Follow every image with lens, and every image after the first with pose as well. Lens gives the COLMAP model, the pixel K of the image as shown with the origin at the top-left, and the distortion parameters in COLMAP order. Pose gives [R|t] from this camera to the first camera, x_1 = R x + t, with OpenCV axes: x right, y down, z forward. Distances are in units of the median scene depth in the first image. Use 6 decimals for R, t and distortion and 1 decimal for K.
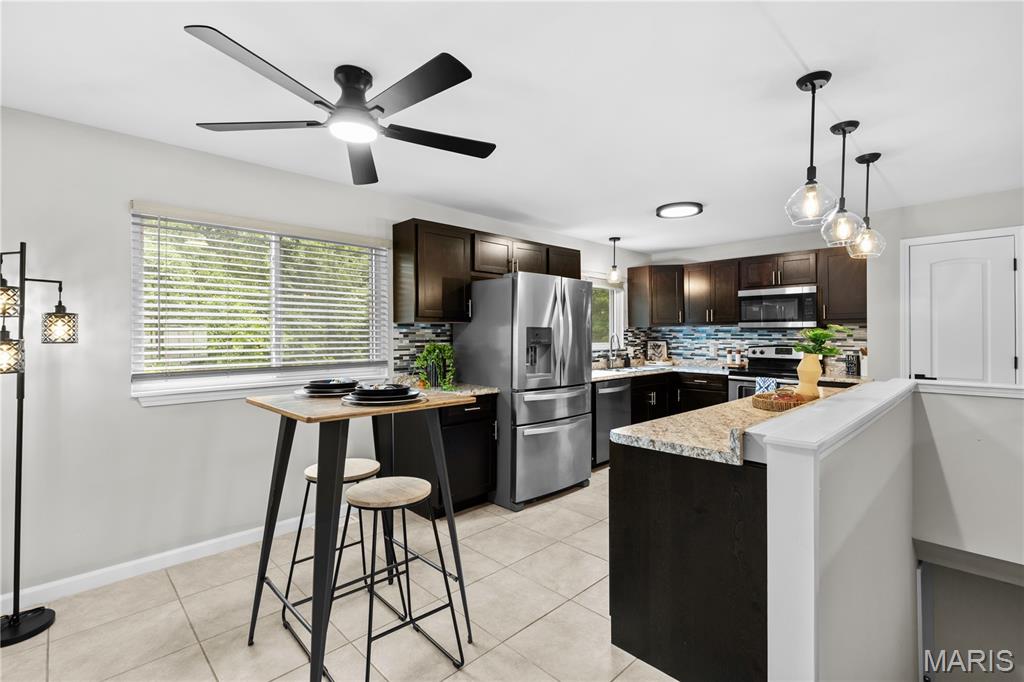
lens RADIAL K [[466.7, 0, 516.6], [0, 466.7, 330.3], [0, 0, 1]] dist [-0.000166, 0.000024]
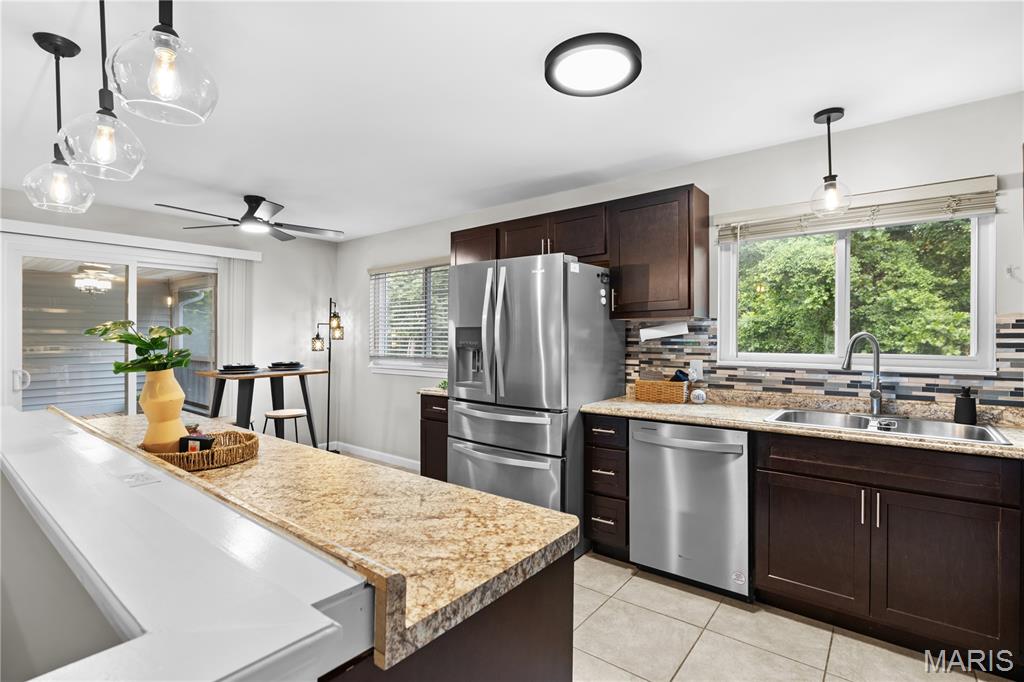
lens RADIAL K [[479.0, 0, 521.5], [0, 479.0, 338.1], [0, 0, 1]] dist [-0.001153, -0.000137]
pose [[0.134407, 0.005495, -0.990911, 0.633970], [0.009976, 0.999926, 0.006898, 0.005828], [0.990876, -0.010812, 0.134342, 0.680231]]
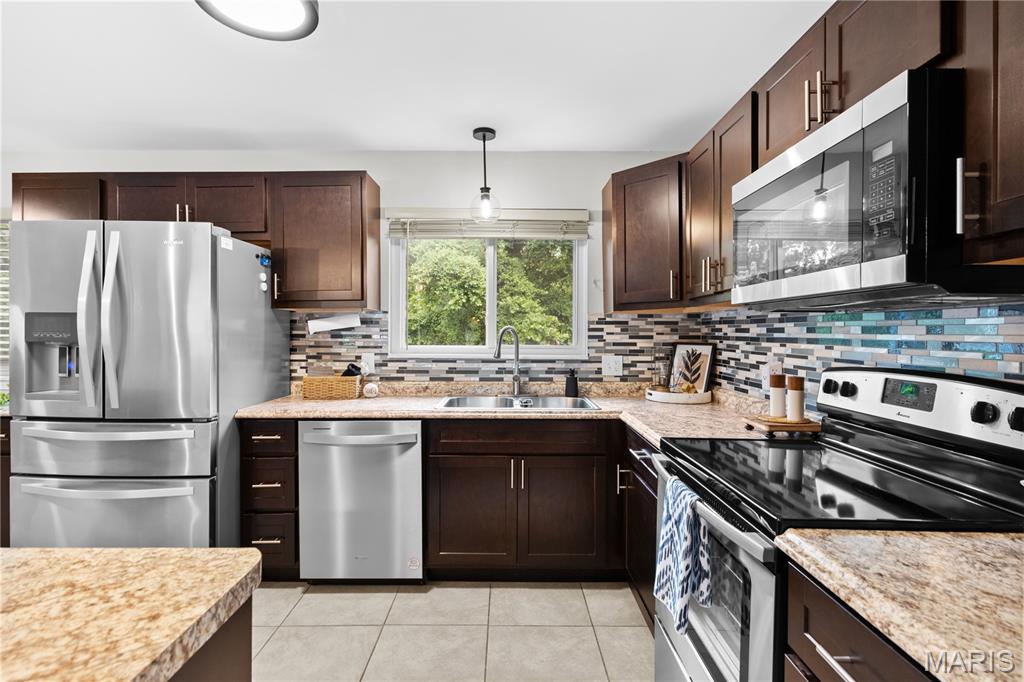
lens RADIAL K [[485.3, 0, 505.7], [0, 485.3, 341.1], [0, 0, 1]] dist [-0.002438, -0.000037]
pose [[0.708062, 0.015503, -0.705980, 0.608516], [0.001705, 0.999719, 0.023664, 0.010578], [0.706148, -0.017959, 0.707836, 0.676302]]
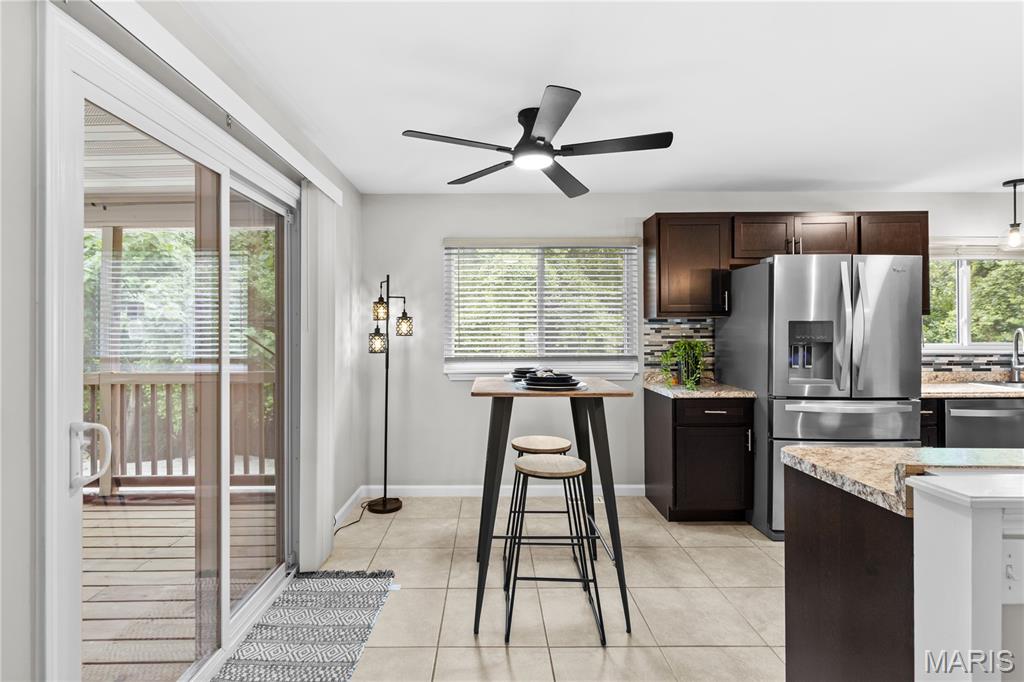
lens RADIAL K [[482.3, 0, 489.1], [0, 482.3, 324.4], [0, 0, 1]] dist [-0.000331, -0.000650]
pose [[0.709627, -0.008637, -0.704524, 0.167363], [0.006499, 0.999963, -0.005712, 0.000185], [0.704547, -0.000525, 0.709657, 0.014148]]
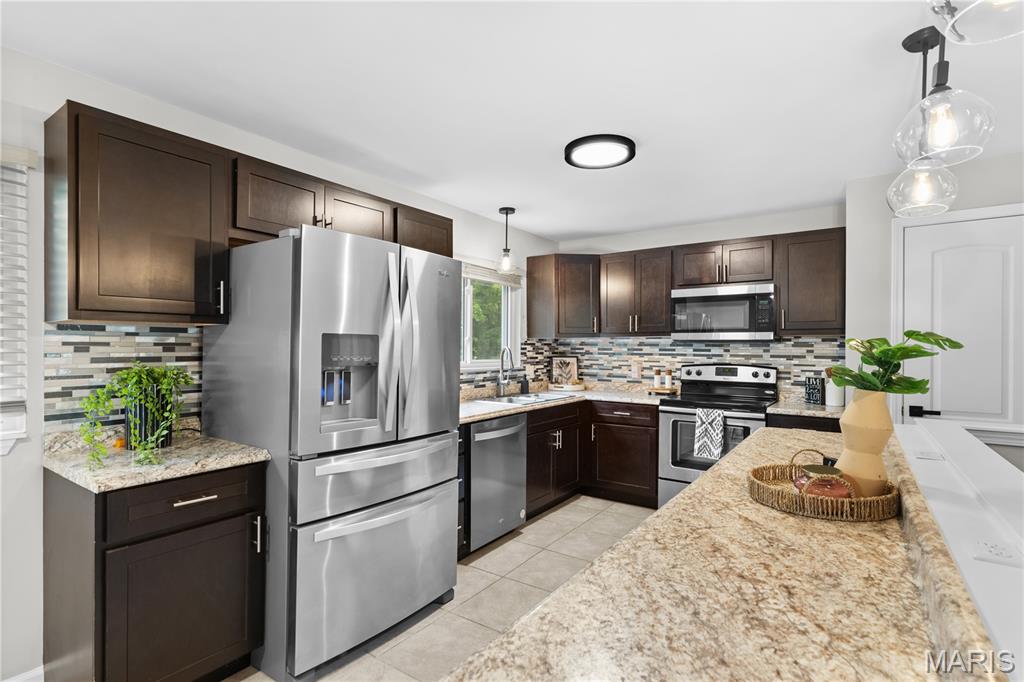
lens RADIAL K [[495.2, 0, 515.3], [0, 495.2, 350.0], [0, 0, 1]] dist [-0.002574, -0.000512]
pose [[0.982002, 0.004195, 0.188825, 0.087708], [-0.006726, 0.999896, 0.012765, 0.001950], [-0.188752, -0.013805, 0.981928, 0.283308]]
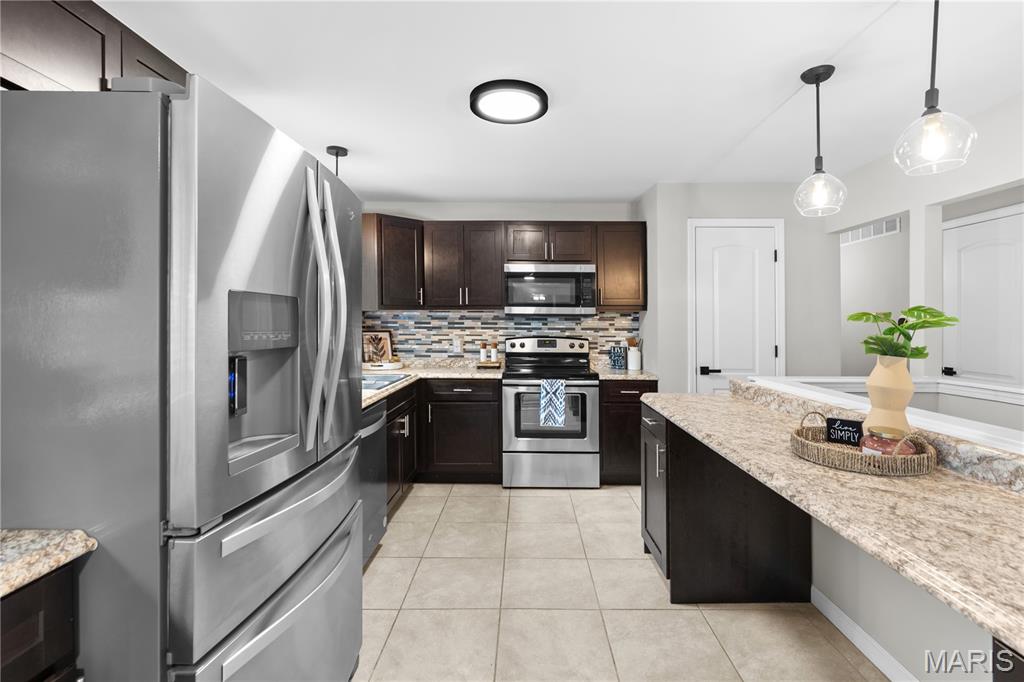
lens RADIAL K [[471.5, 0, 525.9], [0, 471.5, 326.2], [0, 0, 1]] dist [0.001136, 0.000127]
pose [[0.701620, -0.000137, 0.712551, -0.038137], [-0.011073, 0.999877, 0.011096, 0.005883], [-0.712465, -0.015675, 0.701532, 0.455557]]
